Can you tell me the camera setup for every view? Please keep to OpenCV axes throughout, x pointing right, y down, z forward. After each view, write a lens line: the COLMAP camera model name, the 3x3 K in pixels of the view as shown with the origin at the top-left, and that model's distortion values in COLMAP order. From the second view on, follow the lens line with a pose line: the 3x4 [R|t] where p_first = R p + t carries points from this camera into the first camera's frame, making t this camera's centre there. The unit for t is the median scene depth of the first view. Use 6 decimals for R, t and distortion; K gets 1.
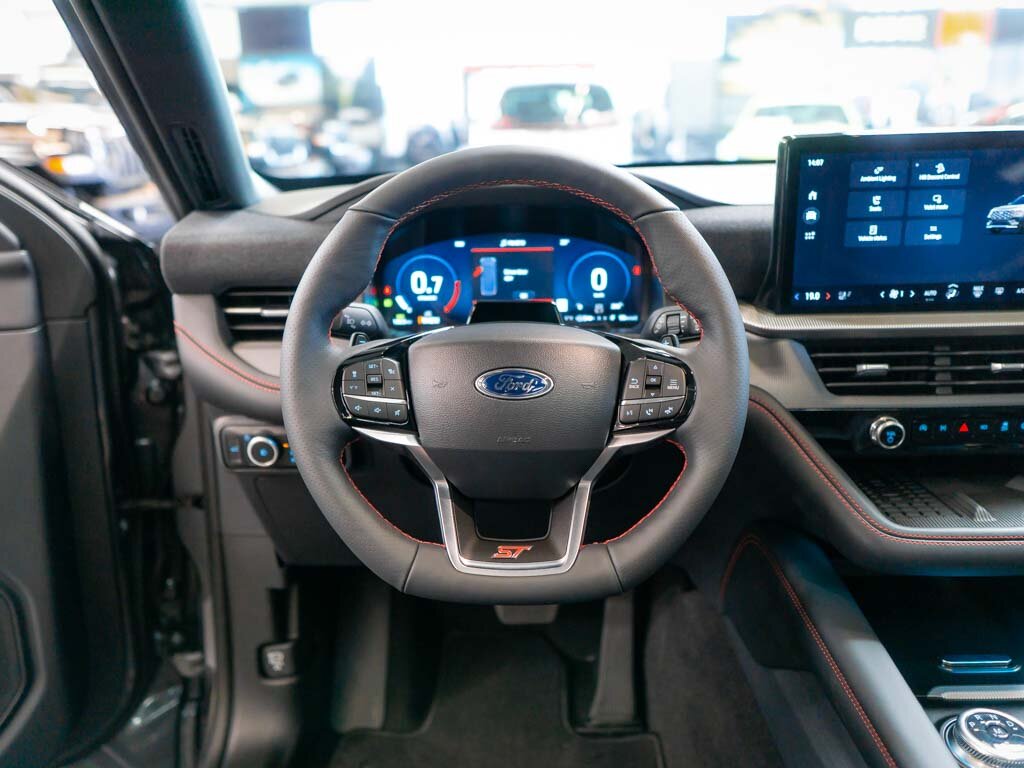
lens RADIAL K [[799.7, 0, 509.2], [0, 799.7, 385.6], [0, 0, 1]] dist [-0.008533, 0.005617]
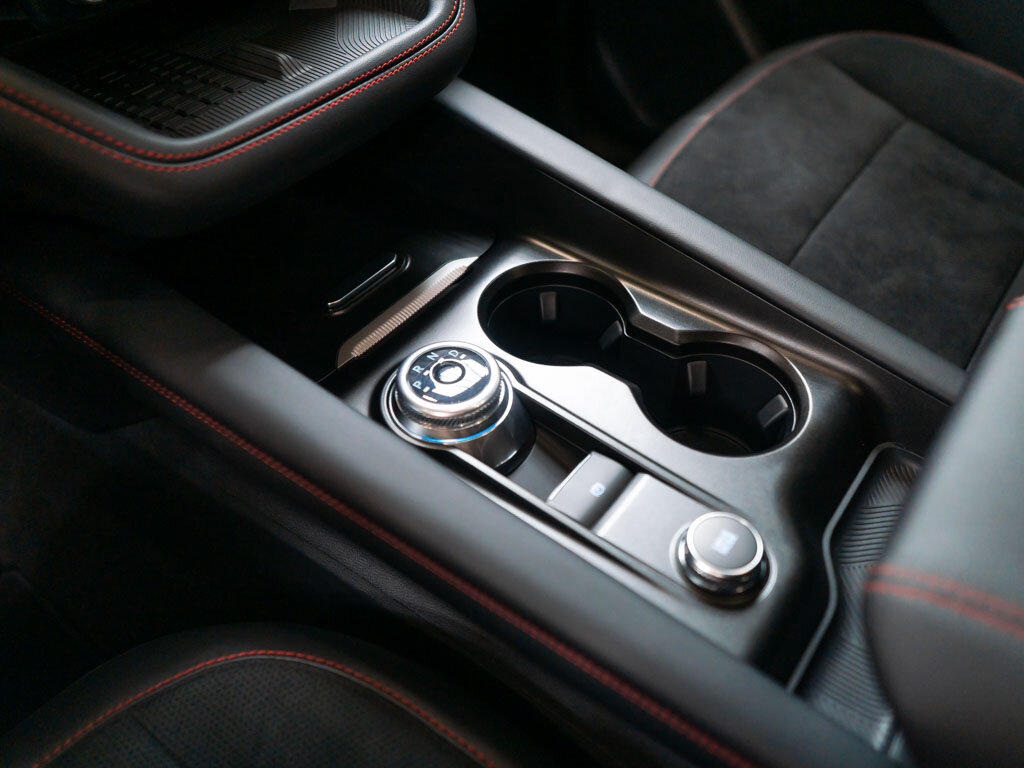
lens RADIAL K [[846.0, 0, 509.4], [0, 846.0, 376.7], [0, 0, 1]] dist [-0.000194, -0.009136]
pose [[0.600112, -0.558343, 0.572816, 0.182356], [0.252075, 0.811610, 0.527017, 0.053517], [-0.759160, -0.171877, 0.627801, 0.404094]]
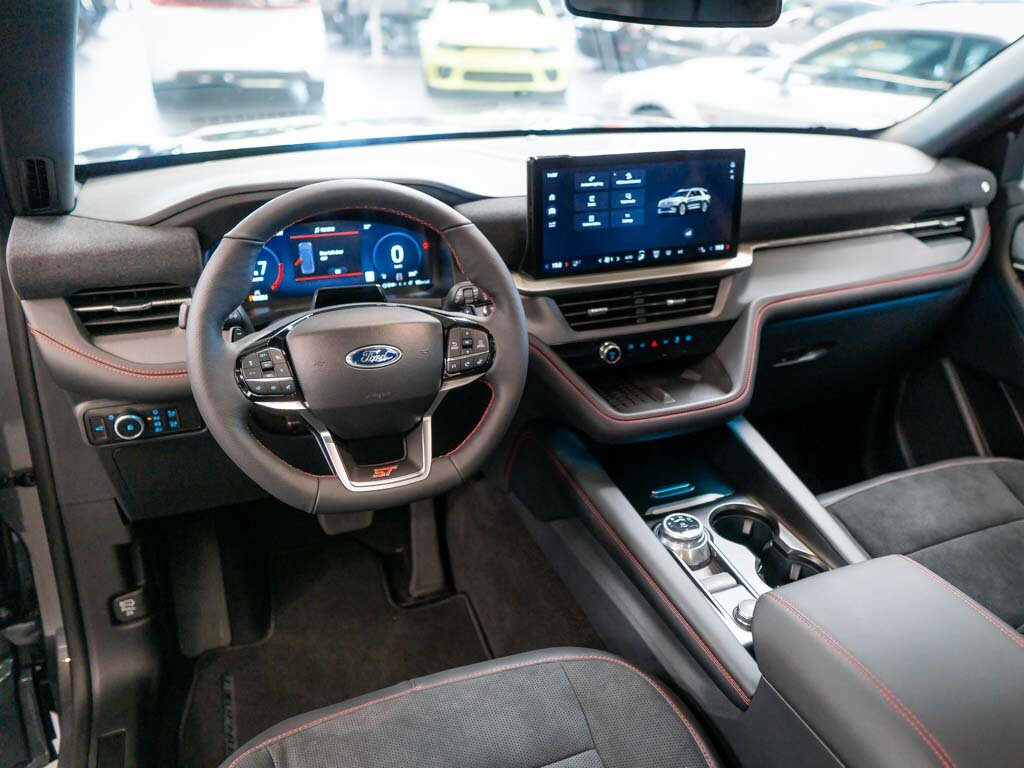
lens RADIAL K [[799.7, 0, 582.6], [0, 799.7, 379.9], [0, 0, 1]] dist [-0.008533, 0.005617]
pose [[0.907696, -0.128410, 0.399498, -0.182751], [0.080940, 0.987727, 0.133582, -0.096121], [-0.411748, -0.088916, 0.906949, -0.351512]]
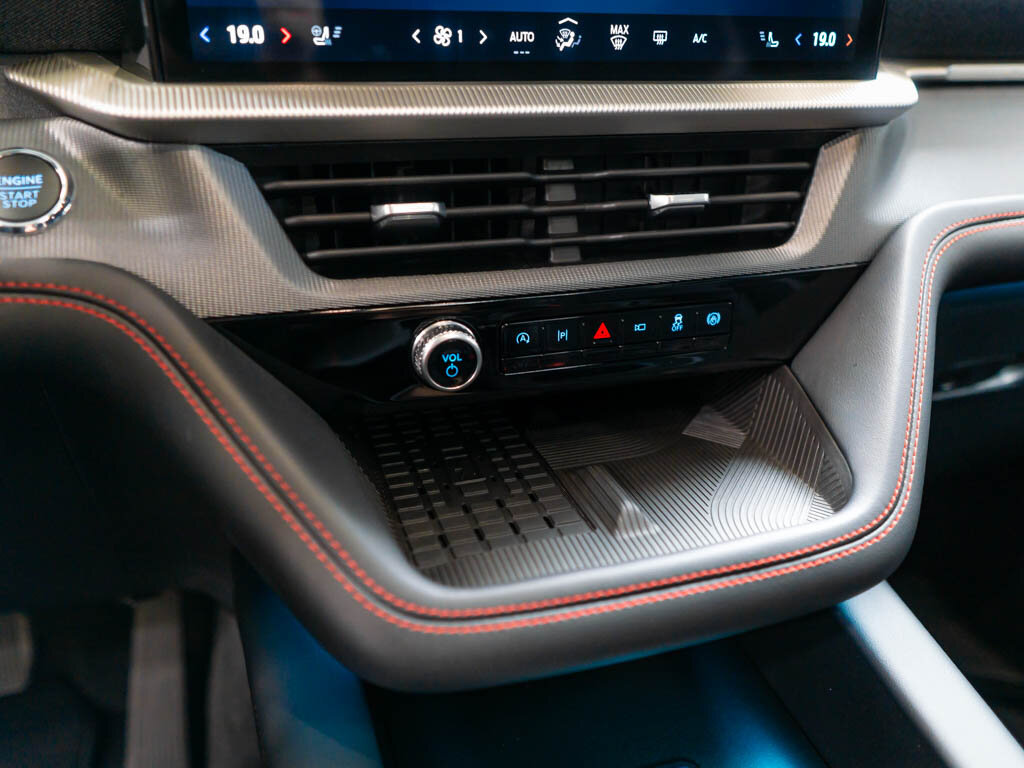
lens RADIAL K [[799.7, 0, 535.2], [0, 799.7, 380.7], [0, 0, 1]] dist [-0.008533, 0.005617]
pose [[0.944075, -0.094788, 0.315814, 0.374739], [0.049653, 0.987736, 0.148030, 0.008404], [-0.325972, -0.124070, 0.937203, 0.553865]]
